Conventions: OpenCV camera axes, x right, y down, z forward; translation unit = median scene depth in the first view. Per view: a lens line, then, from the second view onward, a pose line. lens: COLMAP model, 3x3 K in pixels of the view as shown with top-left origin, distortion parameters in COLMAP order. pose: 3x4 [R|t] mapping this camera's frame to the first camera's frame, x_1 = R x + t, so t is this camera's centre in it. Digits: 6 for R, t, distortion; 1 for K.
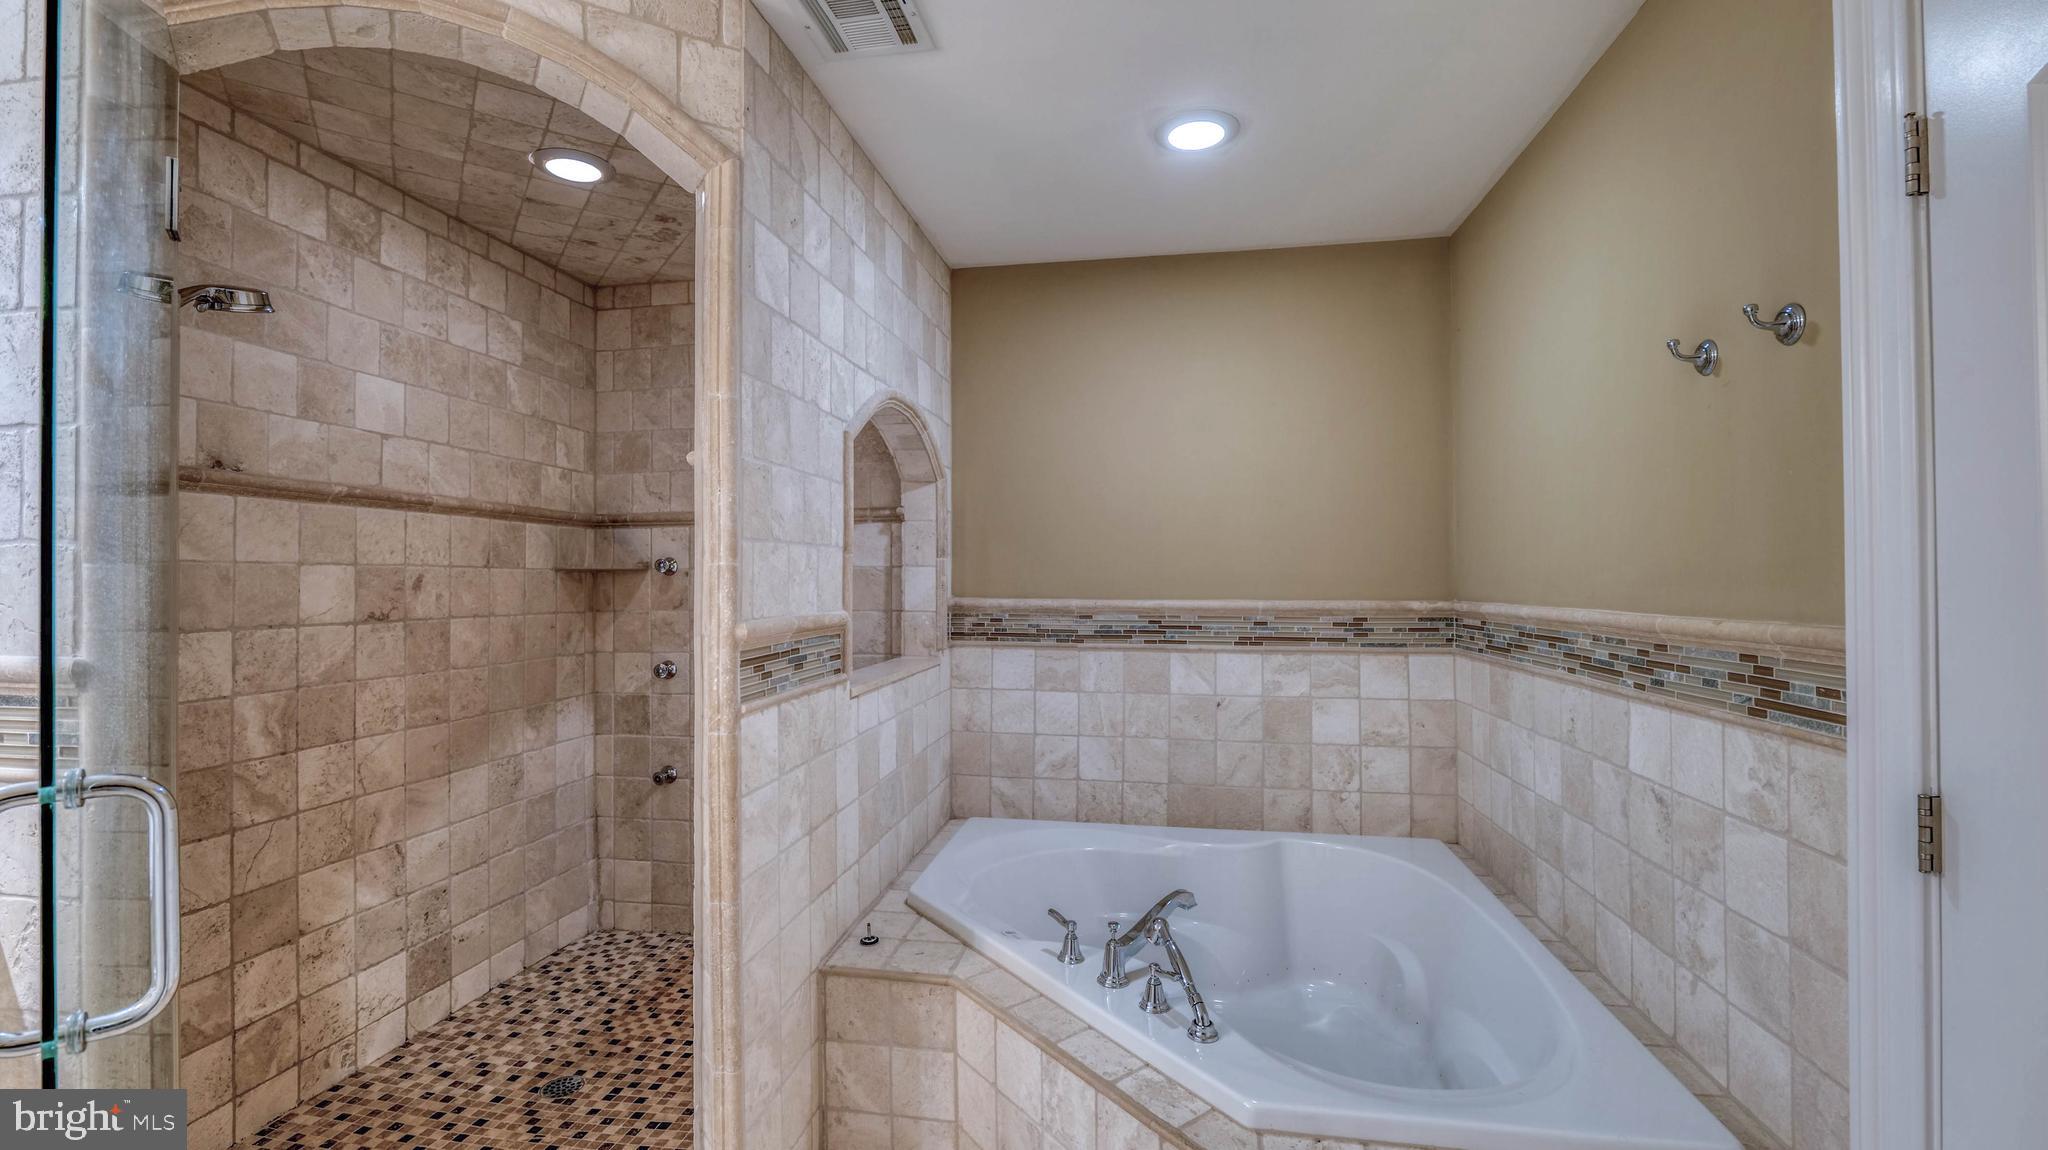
lens RADIAL K [[867.7, 0, 986.0], [0, 867.7, 561.7], [0, 0, 1]] dist [-0.014701, 0.000639]
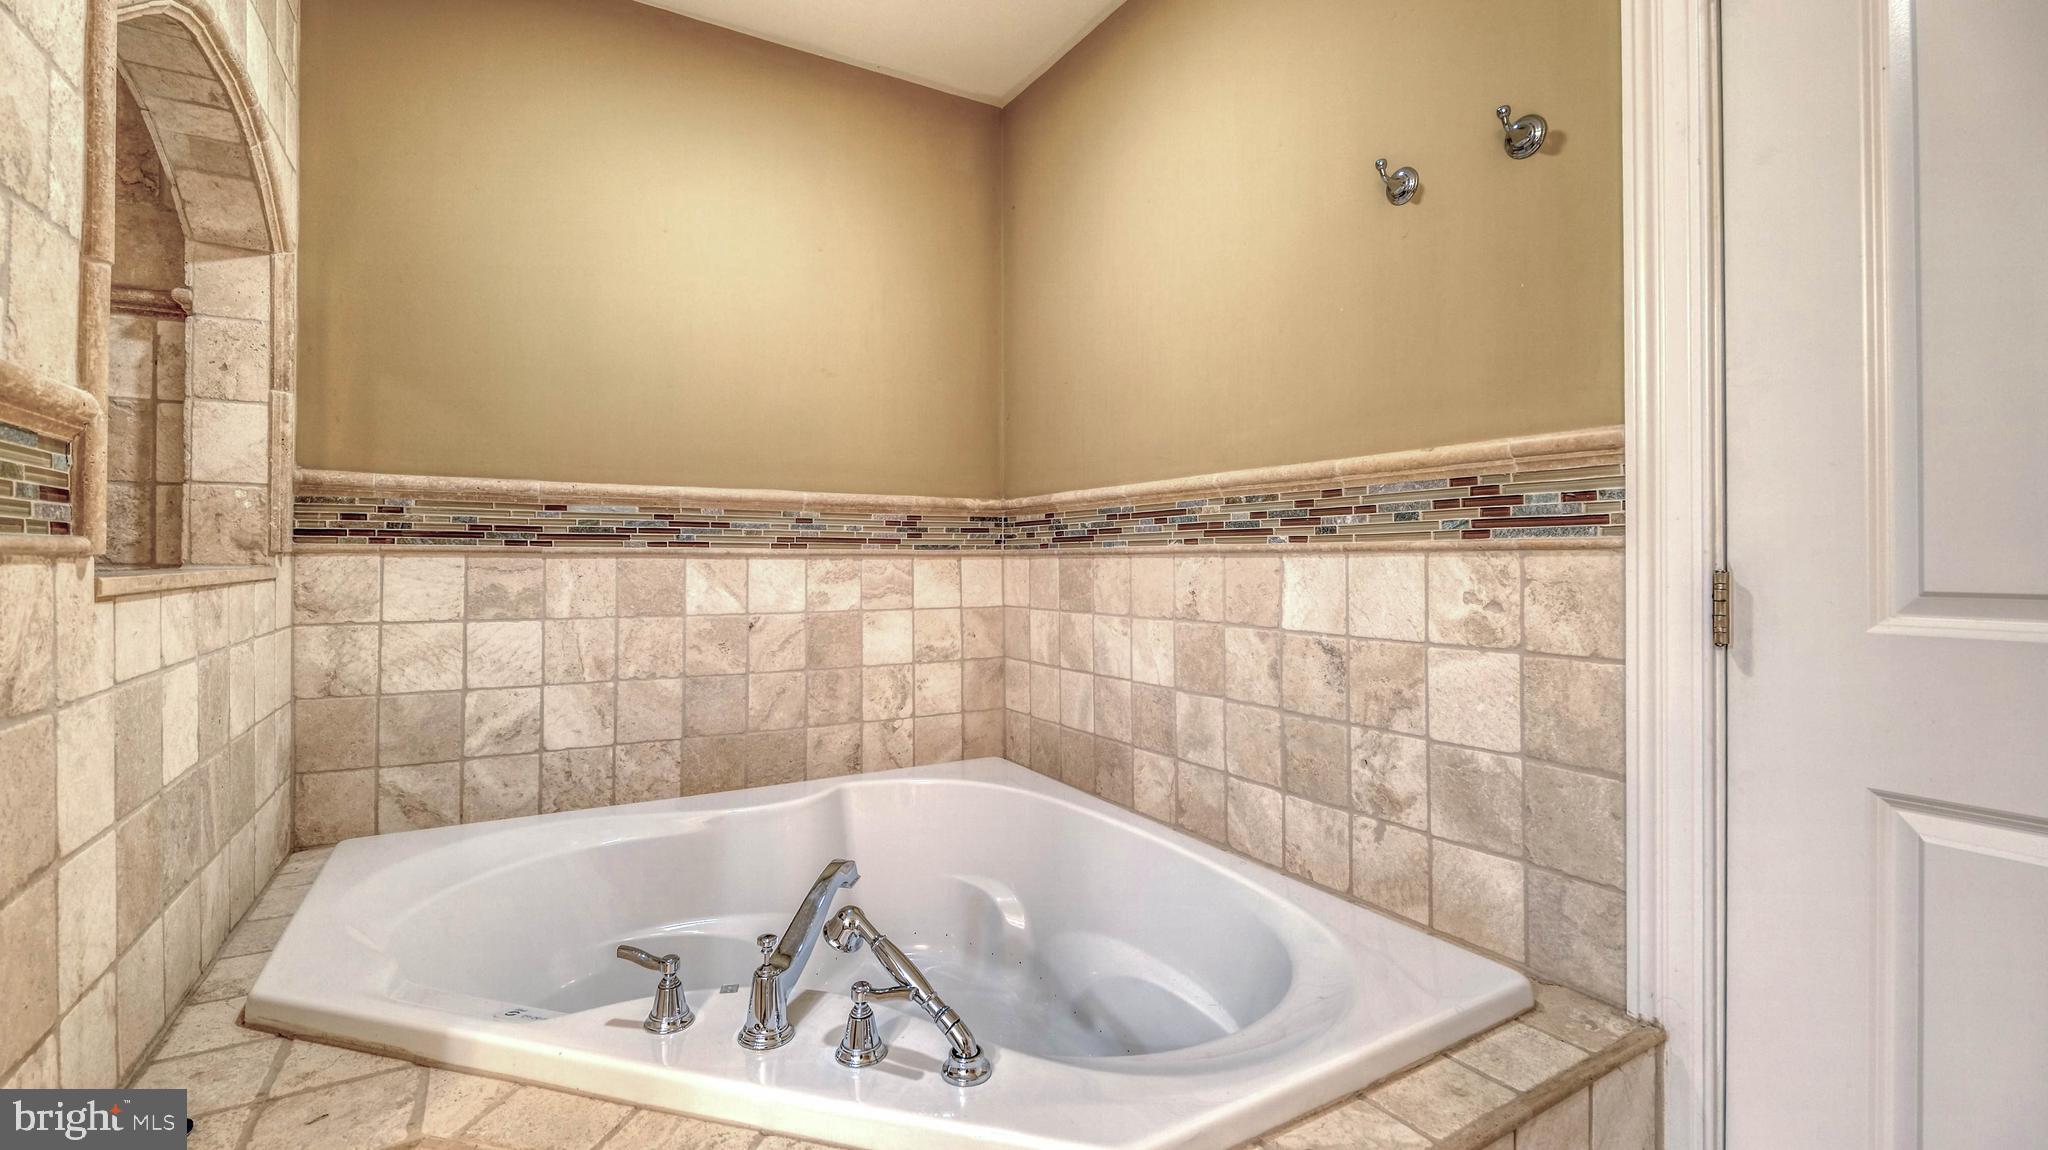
lens RADIAL K [[867.7, 0, 986.0], [0, 867.7, 561.7], [0, 0, 1]] dist [-0.014701, 0.000639]
pose [[0.746617, 0.009435, 0.665187, -0.092608], [-0.019442, 0.999782, 0.007641, 0.108743], [-0.664970, -0.018638, 0.746638, 0.326099]]
